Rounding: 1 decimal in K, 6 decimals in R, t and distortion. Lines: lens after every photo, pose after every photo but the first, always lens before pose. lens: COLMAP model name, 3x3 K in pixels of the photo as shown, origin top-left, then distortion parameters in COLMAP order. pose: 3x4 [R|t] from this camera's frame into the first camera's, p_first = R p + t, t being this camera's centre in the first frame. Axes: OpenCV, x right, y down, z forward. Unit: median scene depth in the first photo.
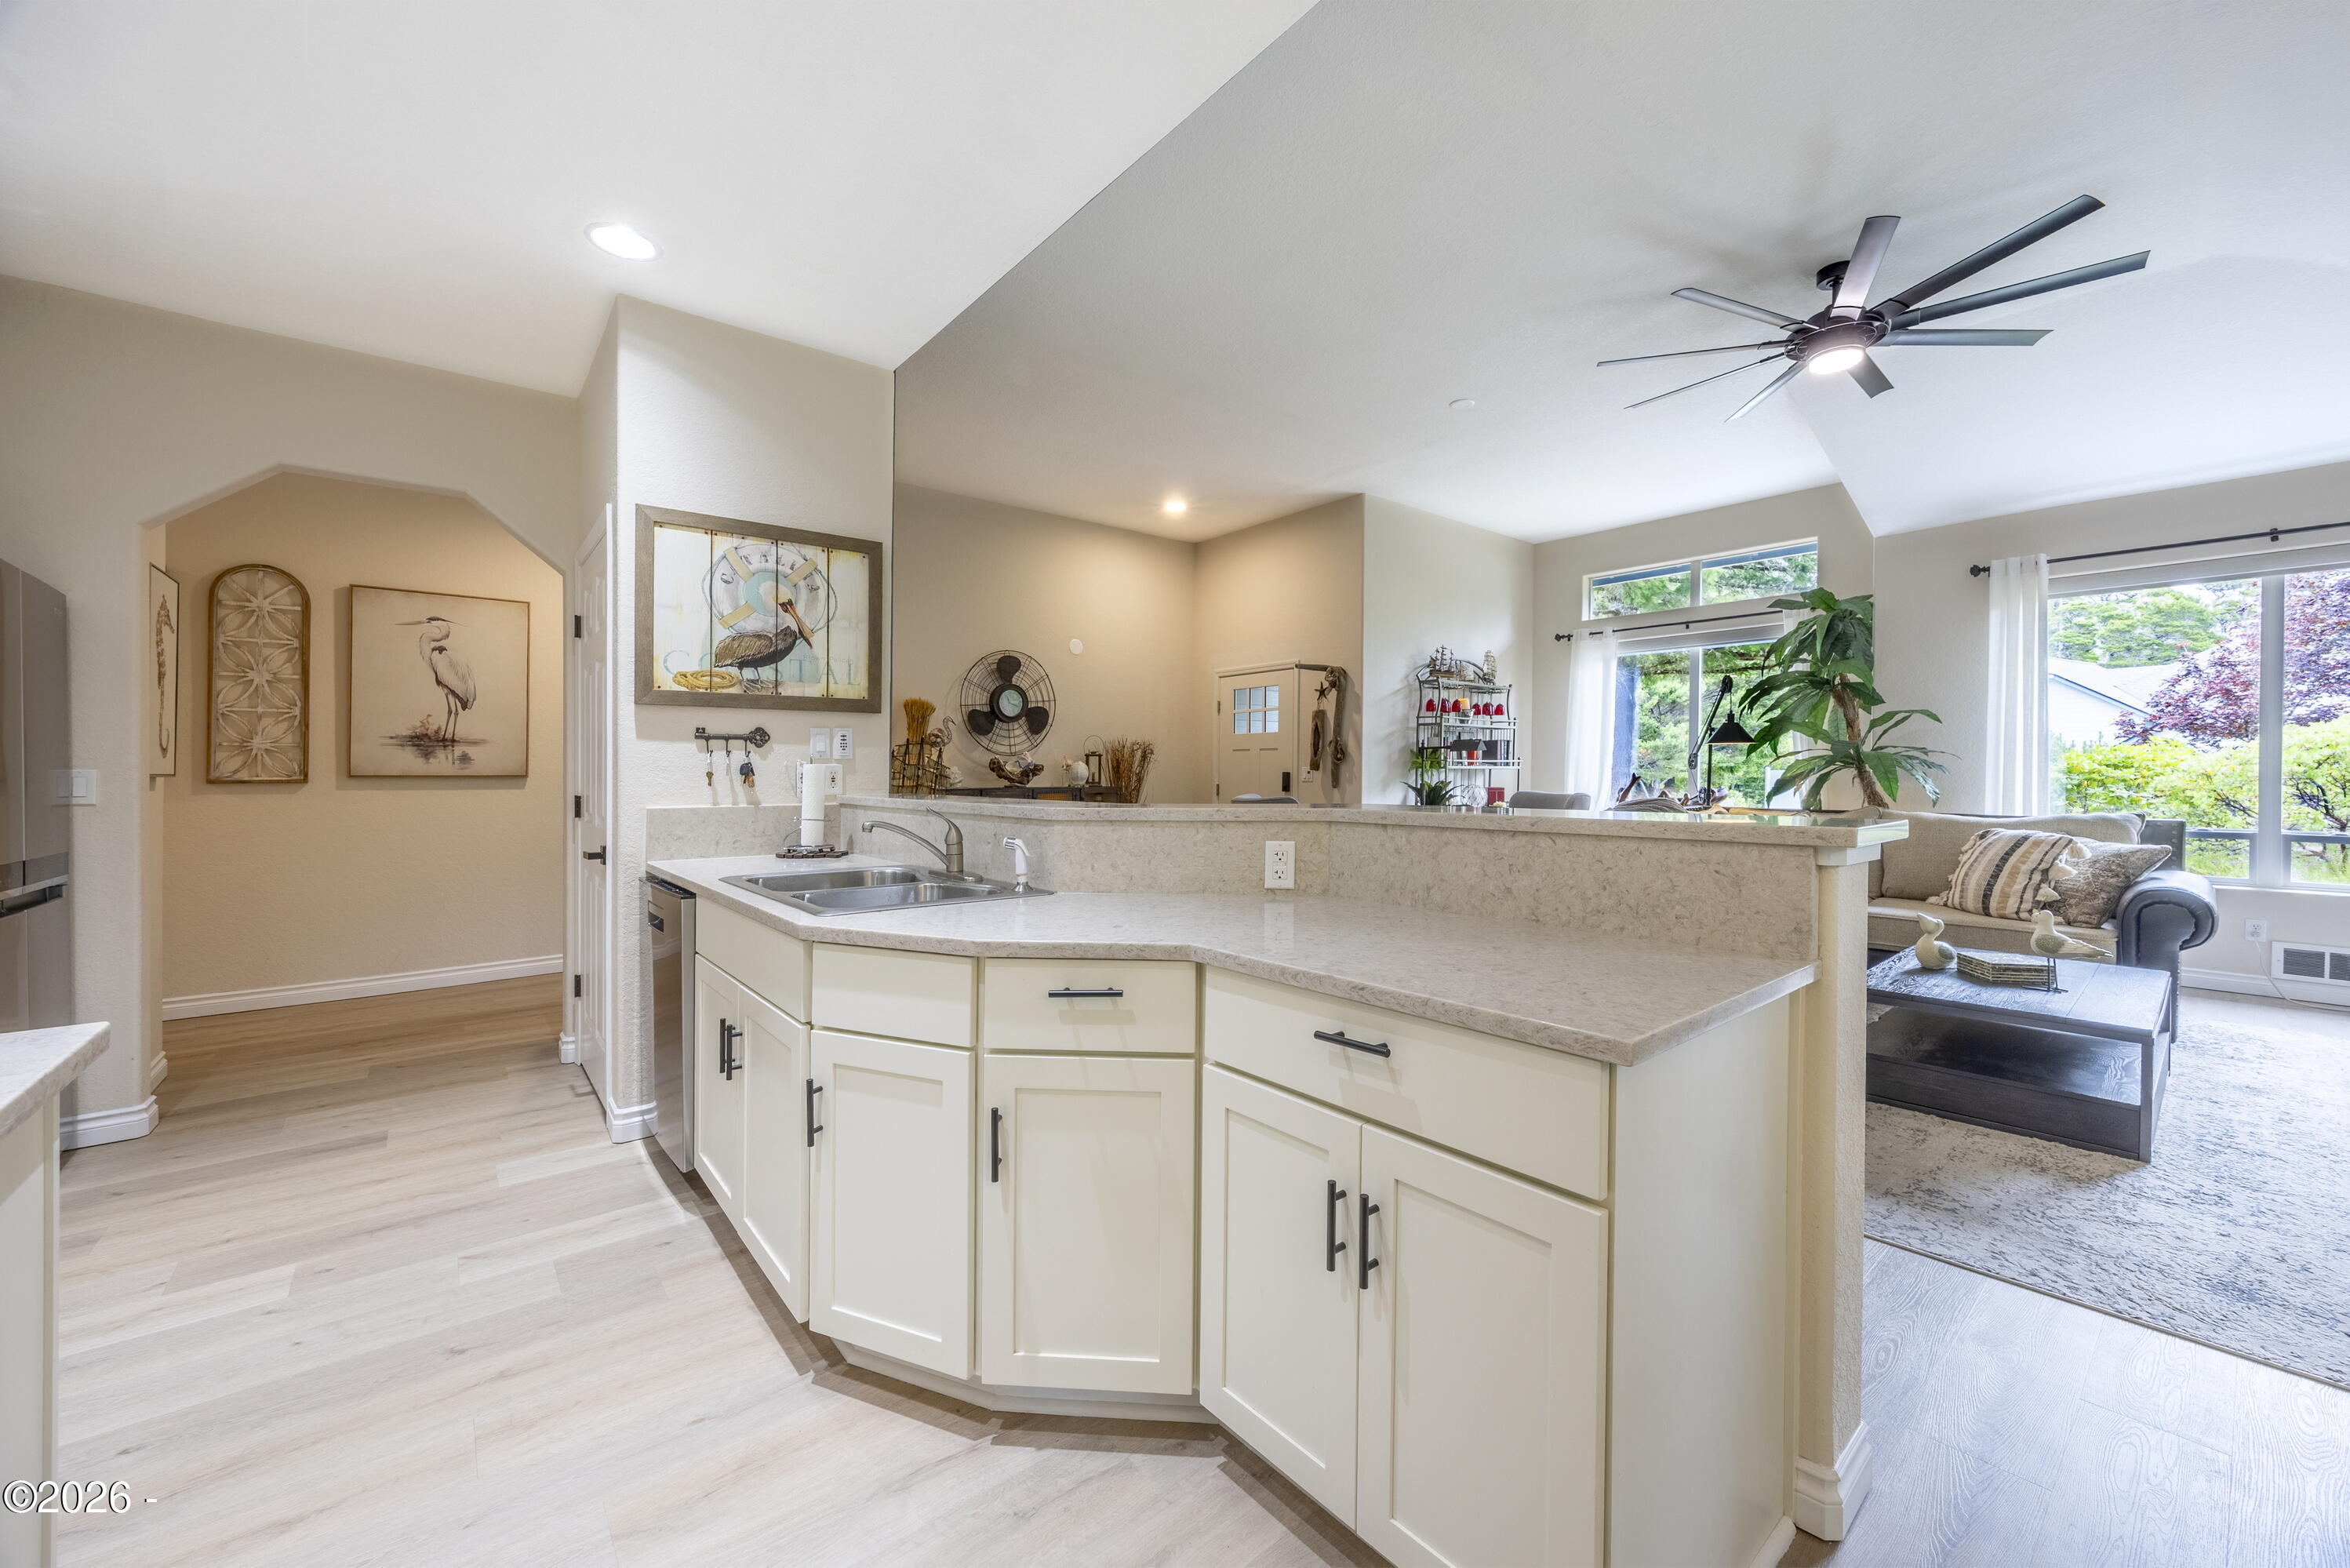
lens RADIAL K [[892.4, 0, 1175.0], [0, 892.4, 784.0], [0, 0, 1]] dist [0.001280, 0.000206]
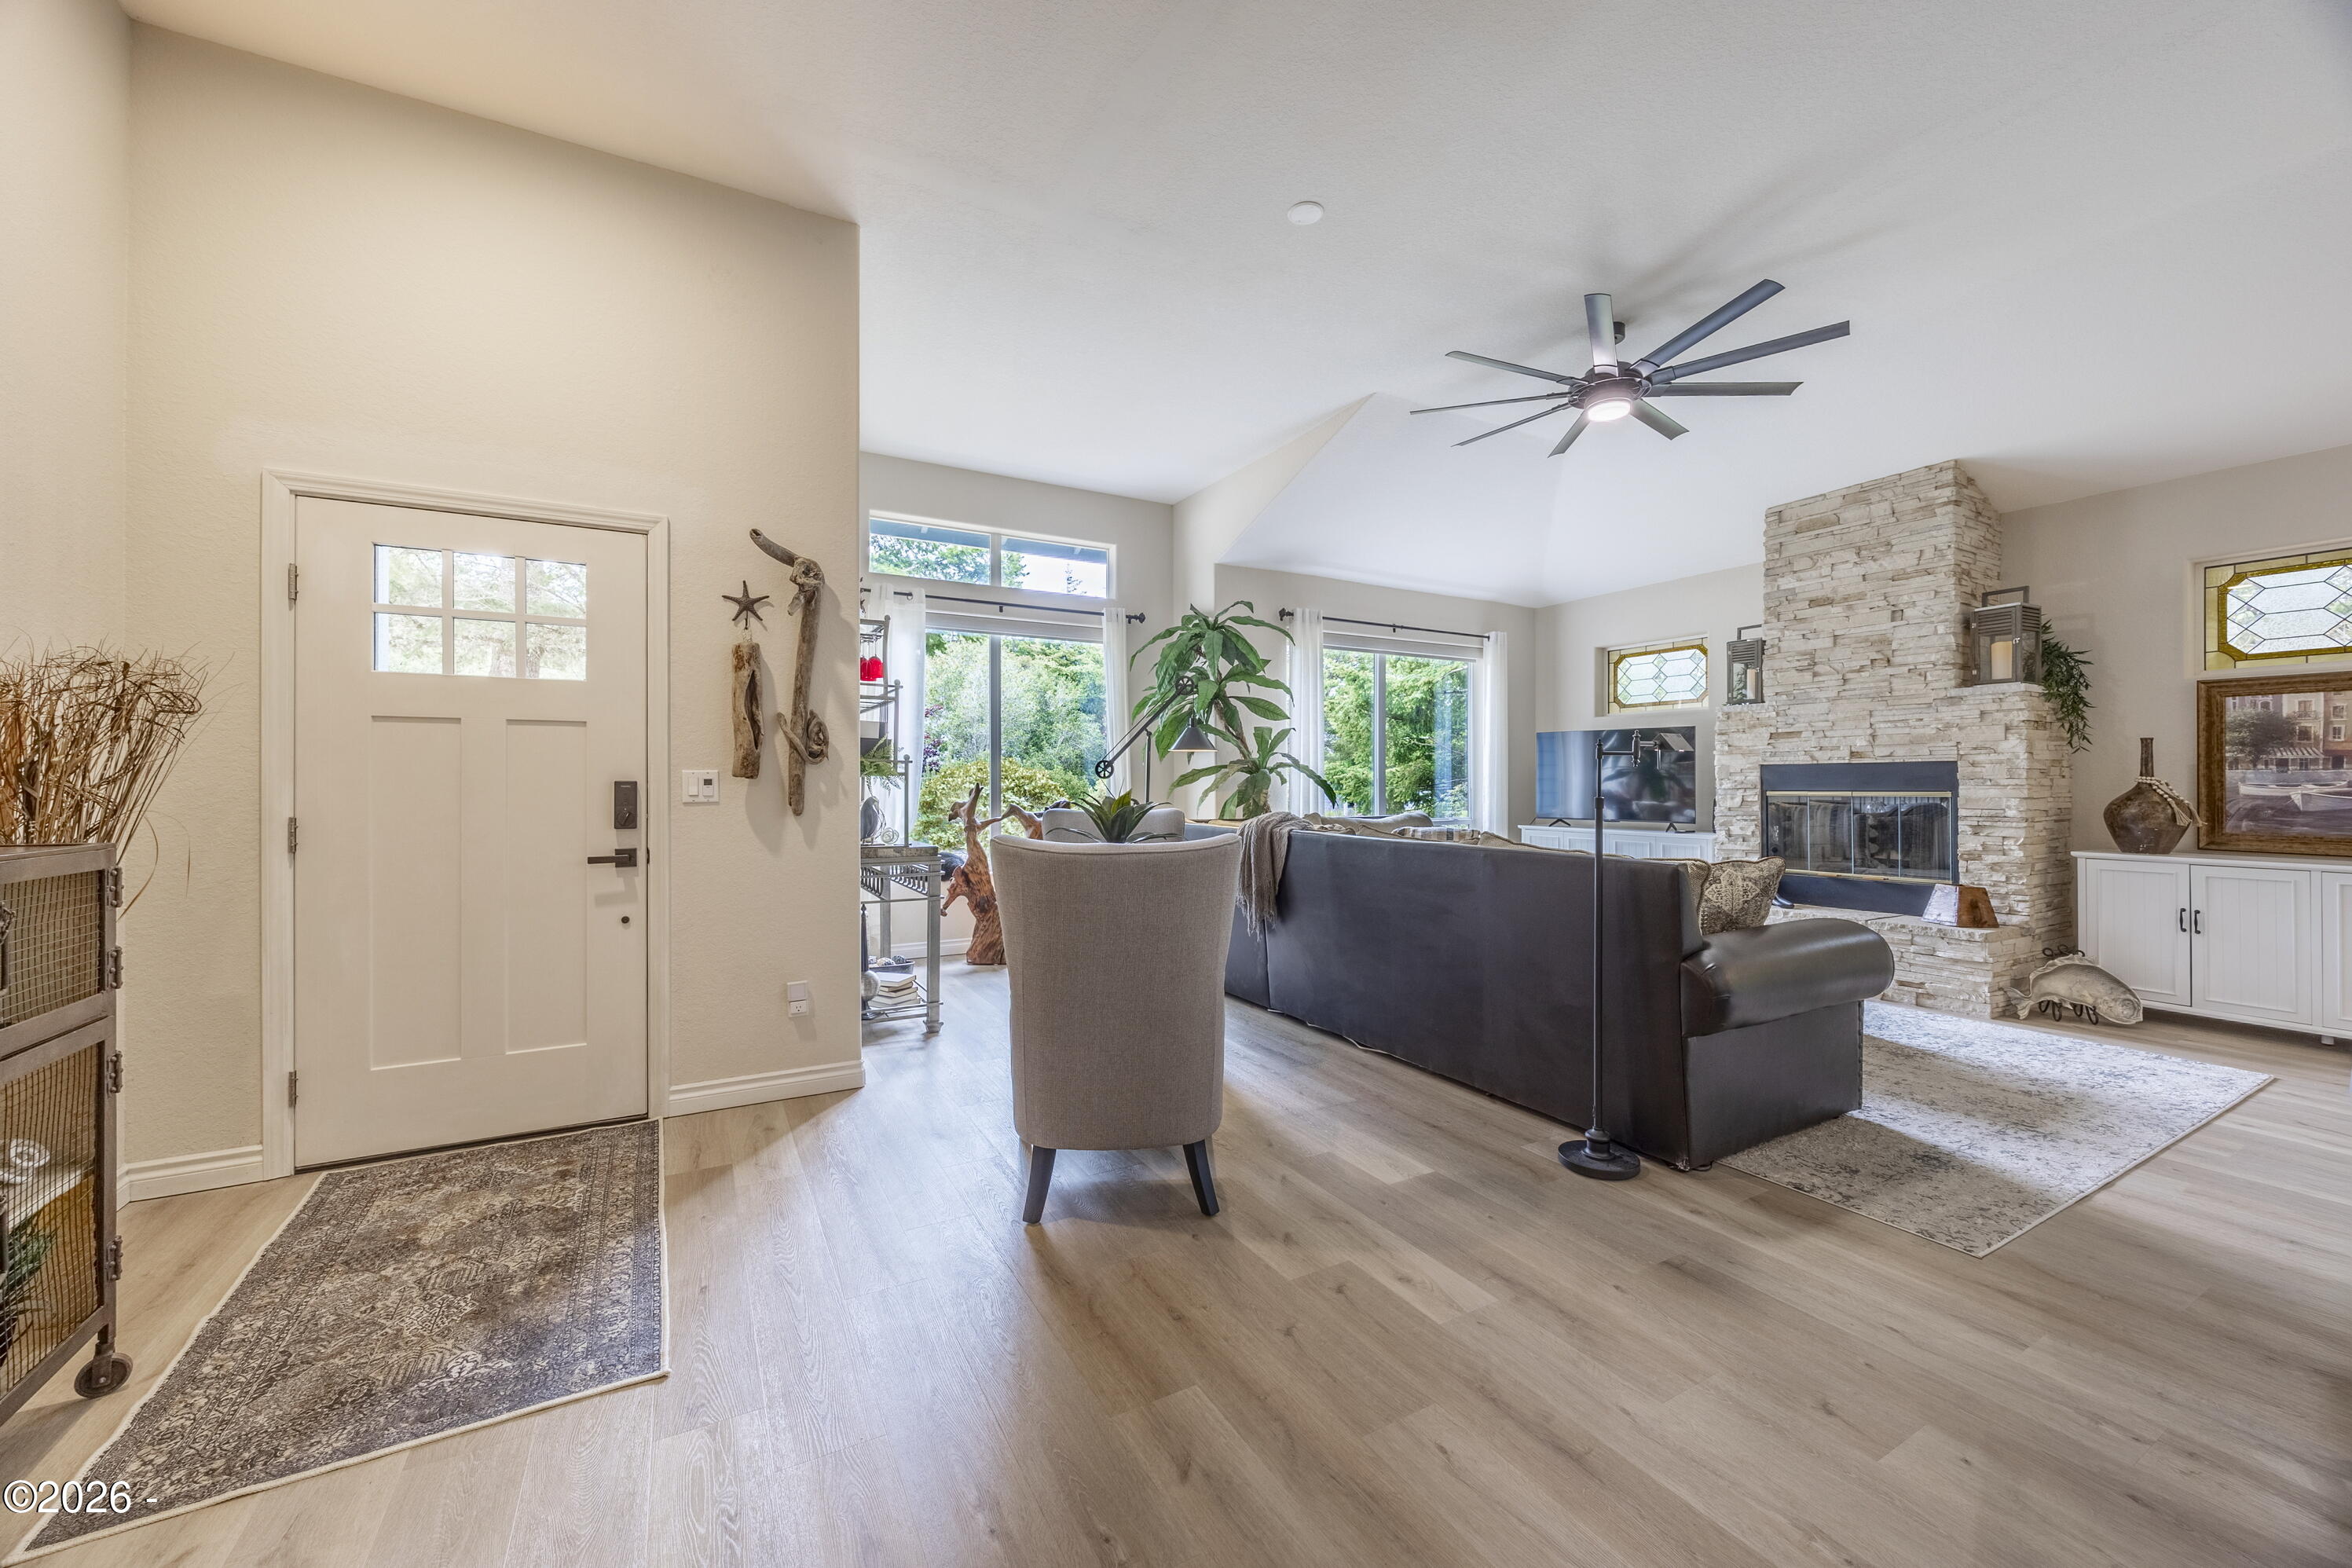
lens RADIAL K [[905.2, 0, 1175.0], [0, 905.2, 777.3], [0, 0, 1]] dist [-0.000758, 0.000015]
pose [[0.175058, 0.005545, 0.984543, -0.409603], [0.014819, 0.999856, -0.008266, -0.012985], [-0.984447, 0.016037, 0.174950, 1.155187]]
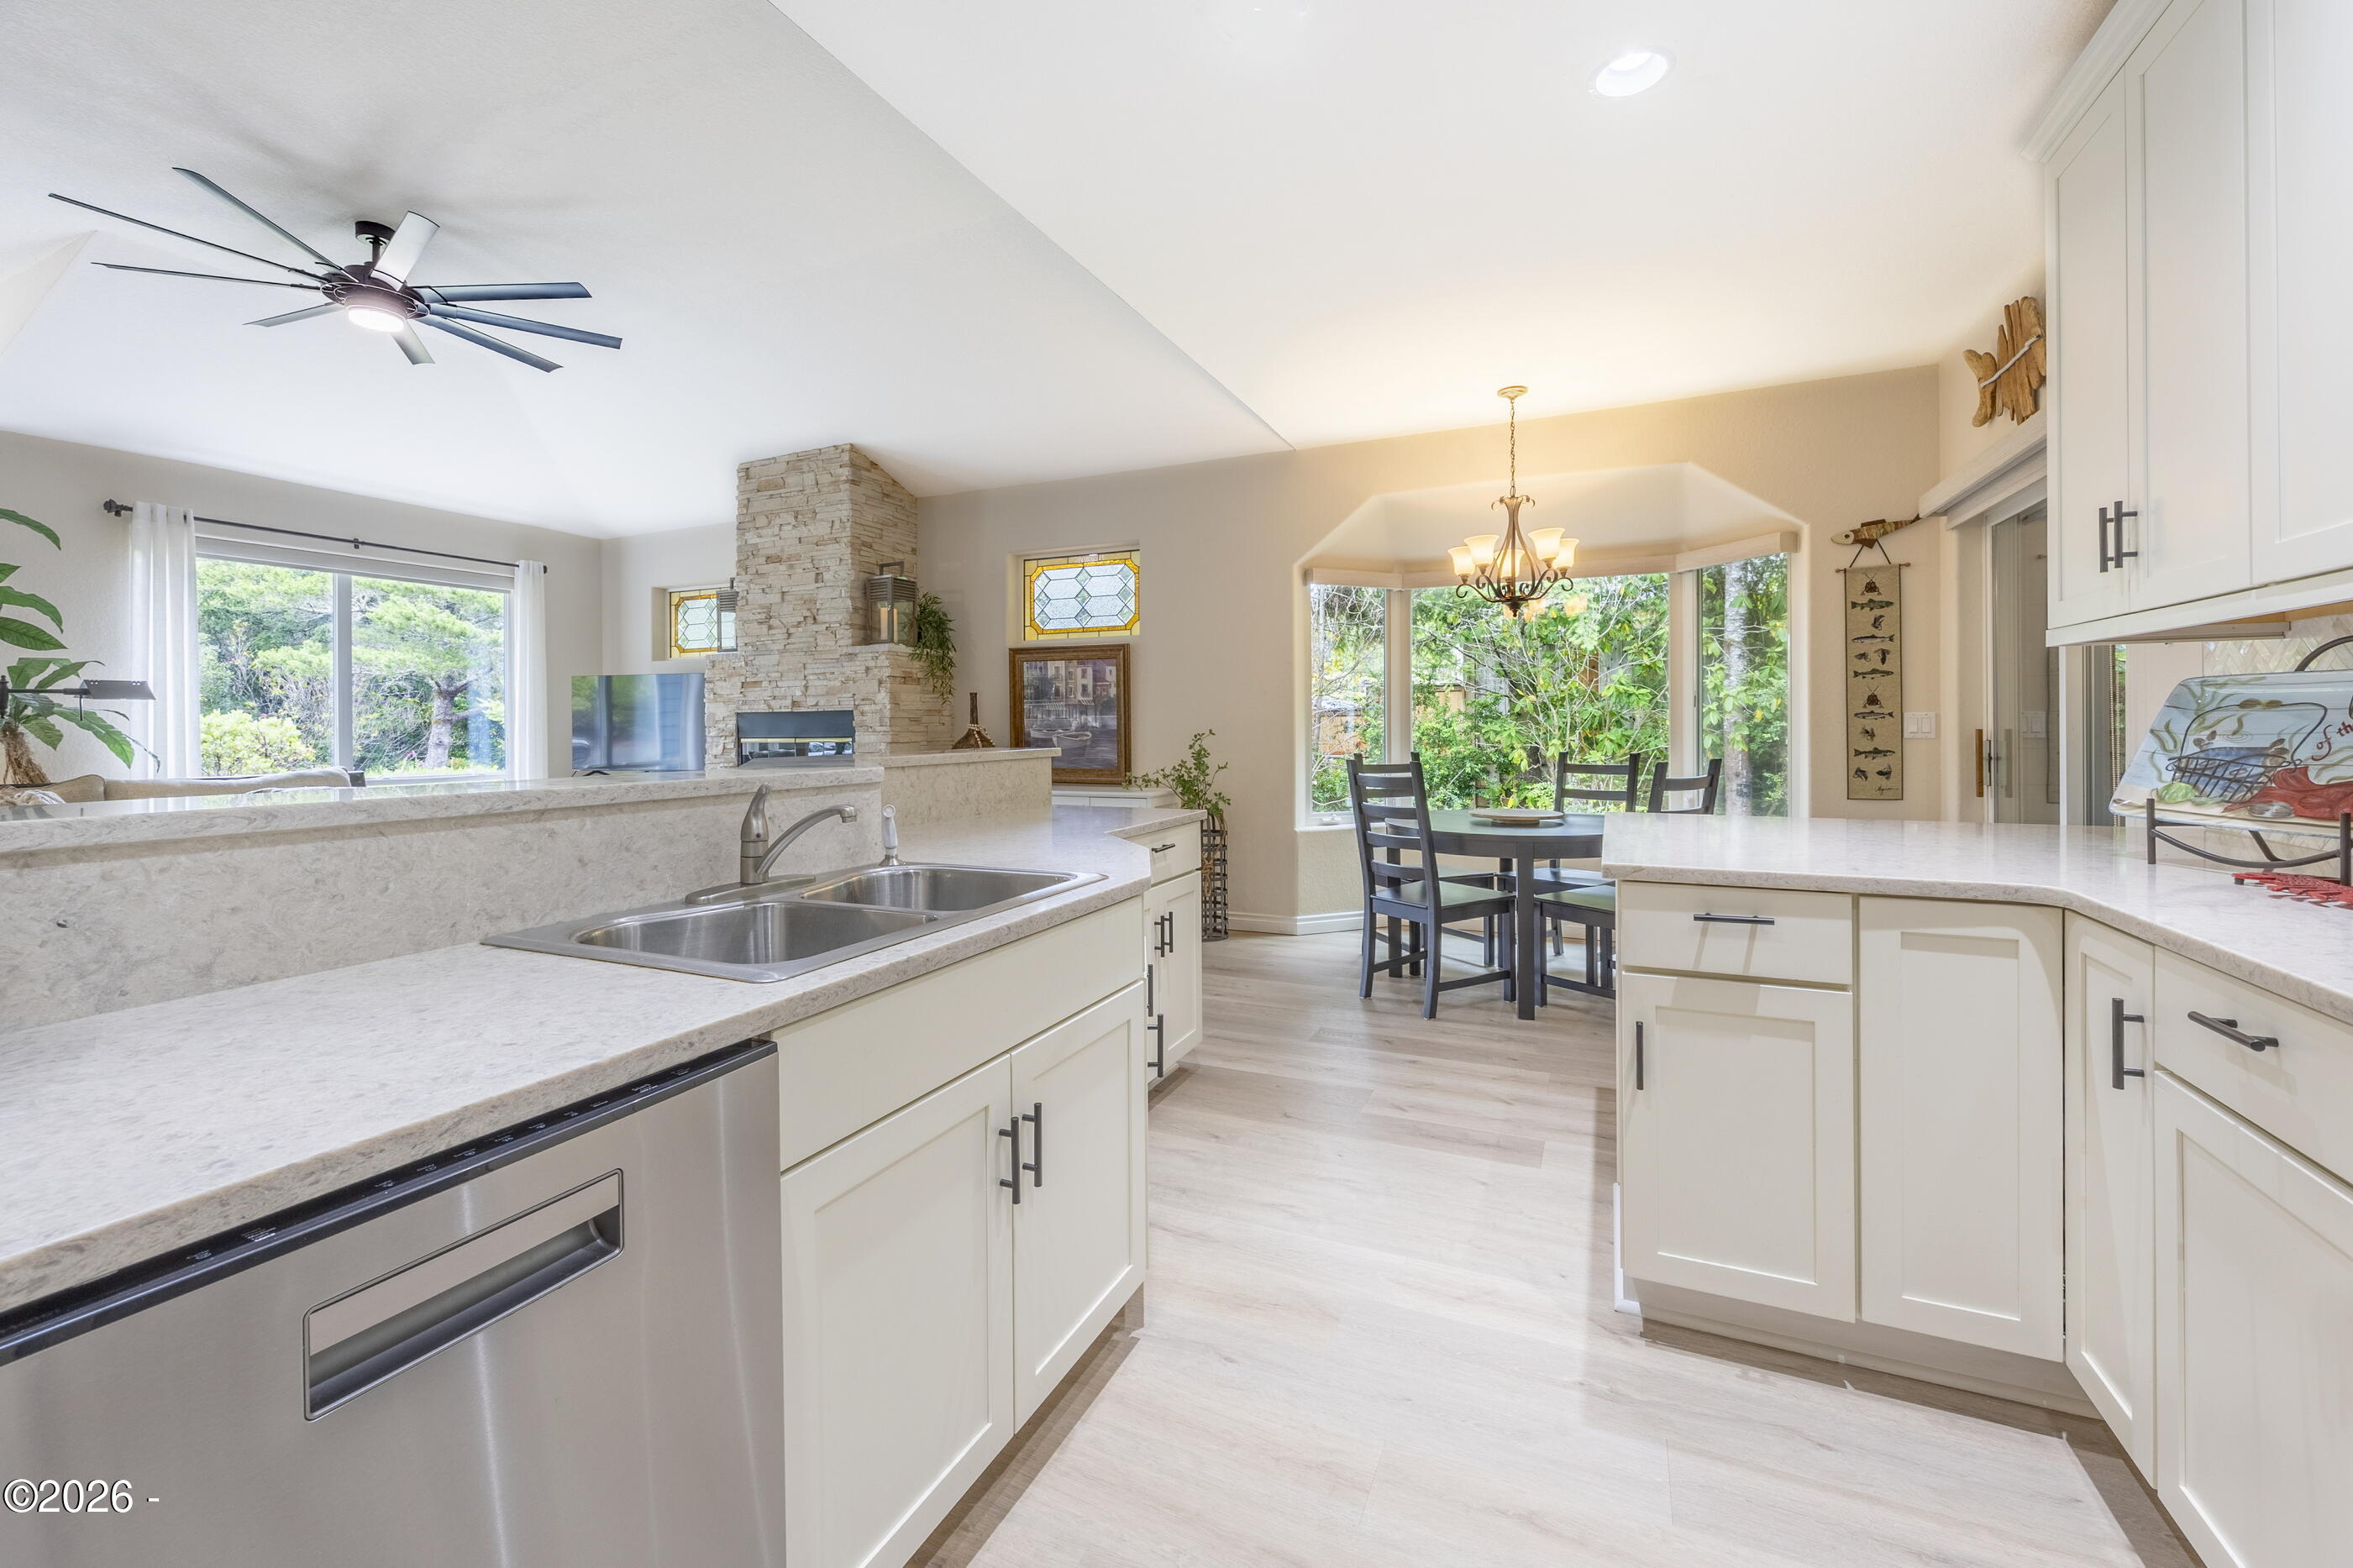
lens RADIAL K [[957.6, 0, 1205.8], [0, 957.6, 724.1], [0, 0, 1]] dist [-0.009510, 0.000080]
pose [[-0.455455, 0.003641, 0.890252, -0.554427], [0.019581, 0.999791, 0.005929, -0.007252], [-0.890044, 0.020132, -0.455431, 0.569128]]
